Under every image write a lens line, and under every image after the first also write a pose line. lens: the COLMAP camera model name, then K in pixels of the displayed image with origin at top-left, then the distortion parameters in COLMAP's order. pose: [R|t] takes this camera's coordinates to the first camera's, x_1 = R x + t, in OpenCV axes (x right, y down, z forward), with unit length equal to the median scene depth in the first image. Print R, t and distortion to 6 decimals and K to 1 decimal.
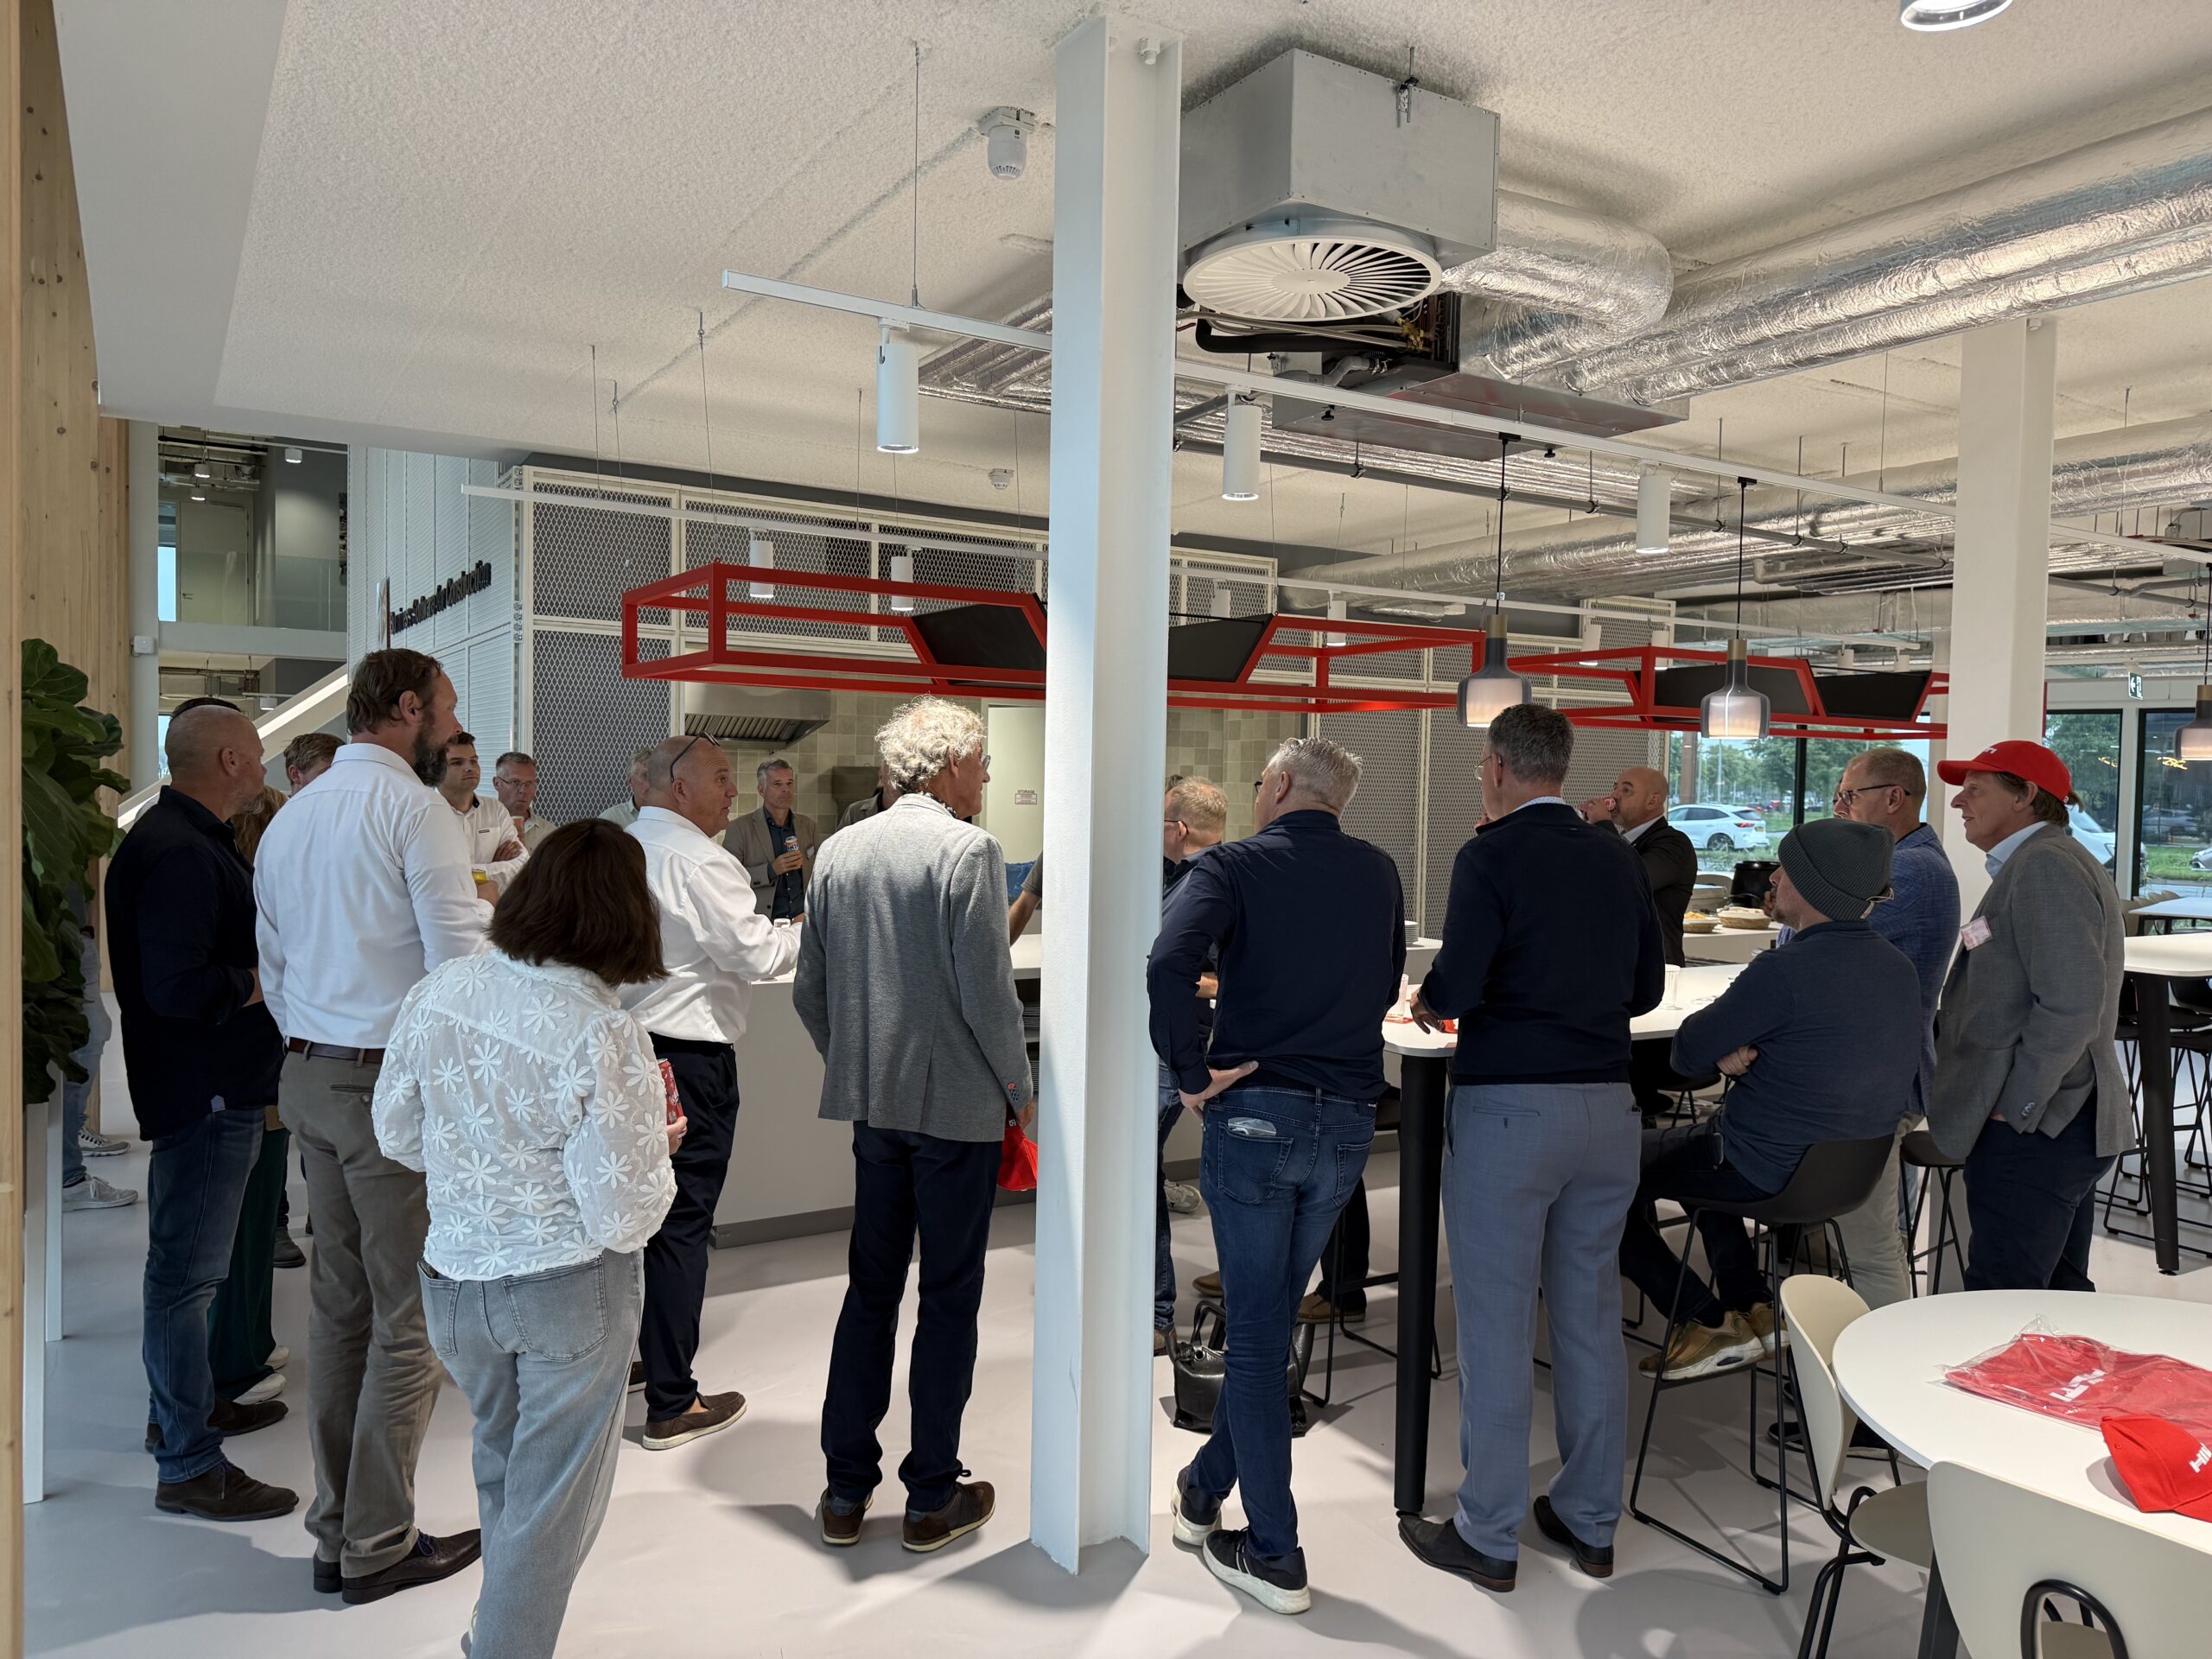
lens RADIAL K [[1555.2, 0, 1104.2], [0, 1555.2, 827.9], [0, 0, 1]] dist [0.072427, -0.061392]
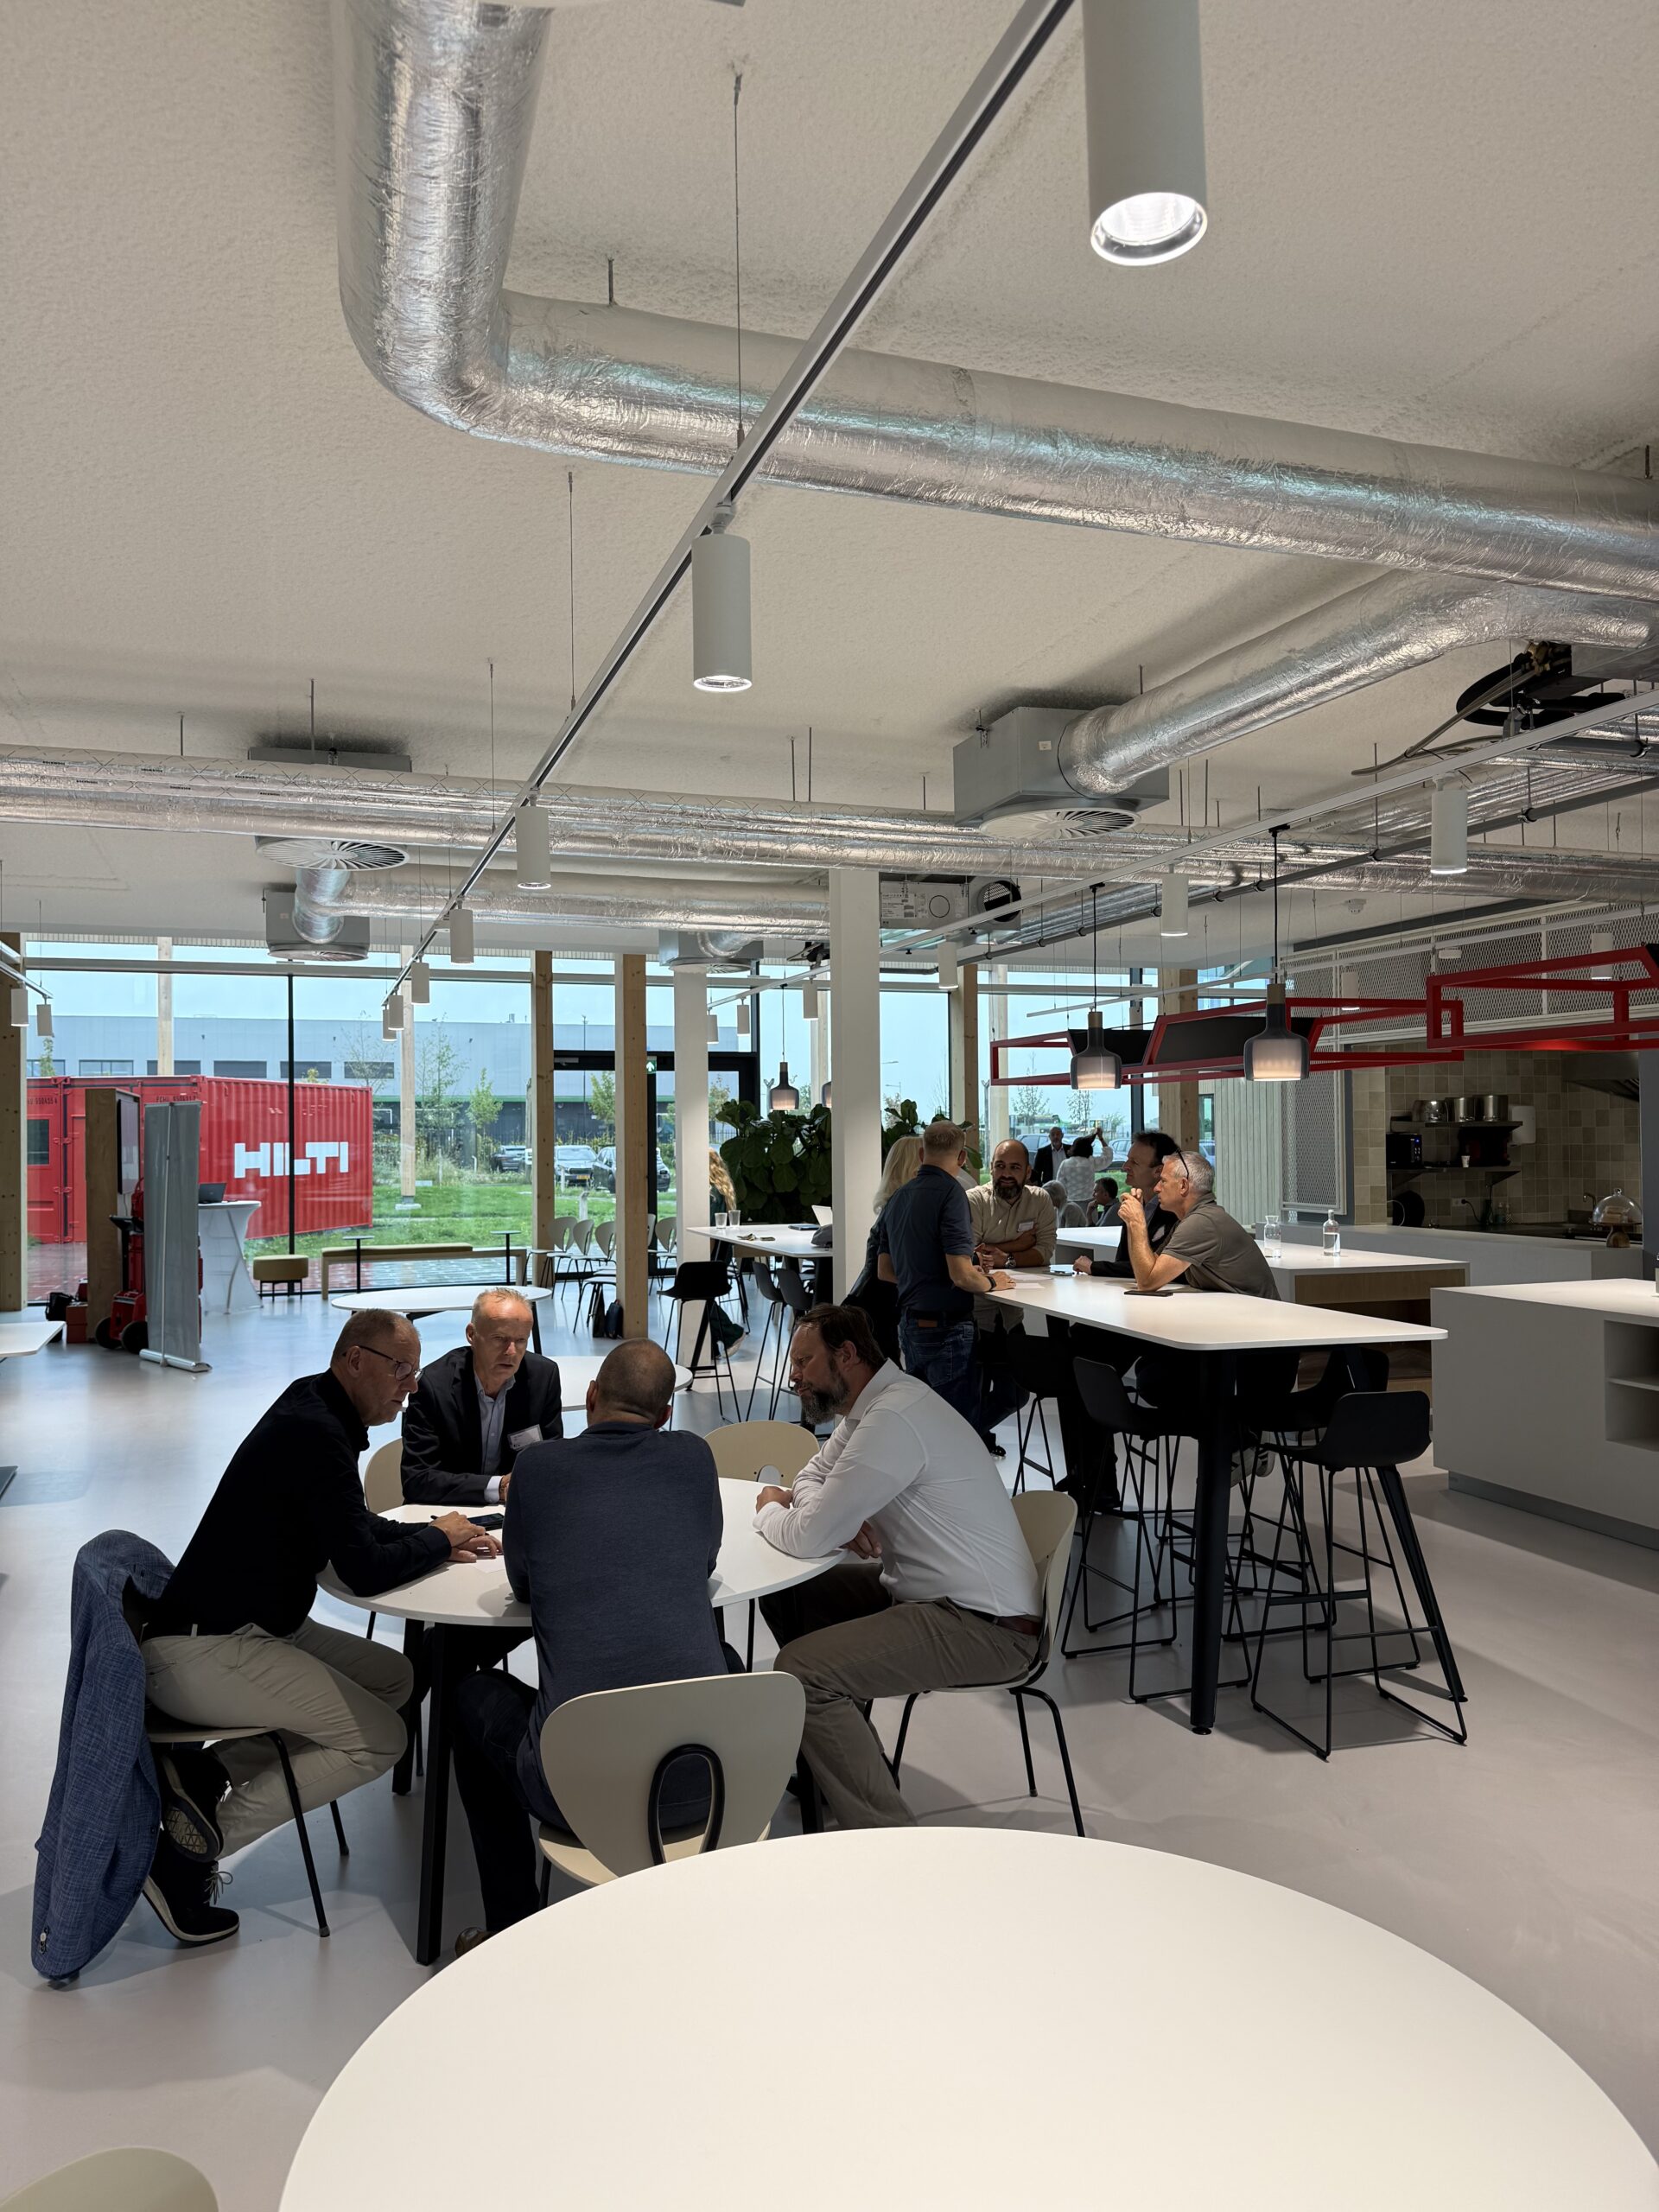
lens RADIAL K [[1555.2, 0, 830.5], [0, 1555.2, 1114.1], [0, 0, 1]] dist [0.072427, -0.061392]
pose [[-0.217201, -0.030734, -0.975643, 1.163956], [-0.020994, 0.999420, -0.026809, -0.000003], [0.975901, 0.014660, -0.217720, 0.744836]]
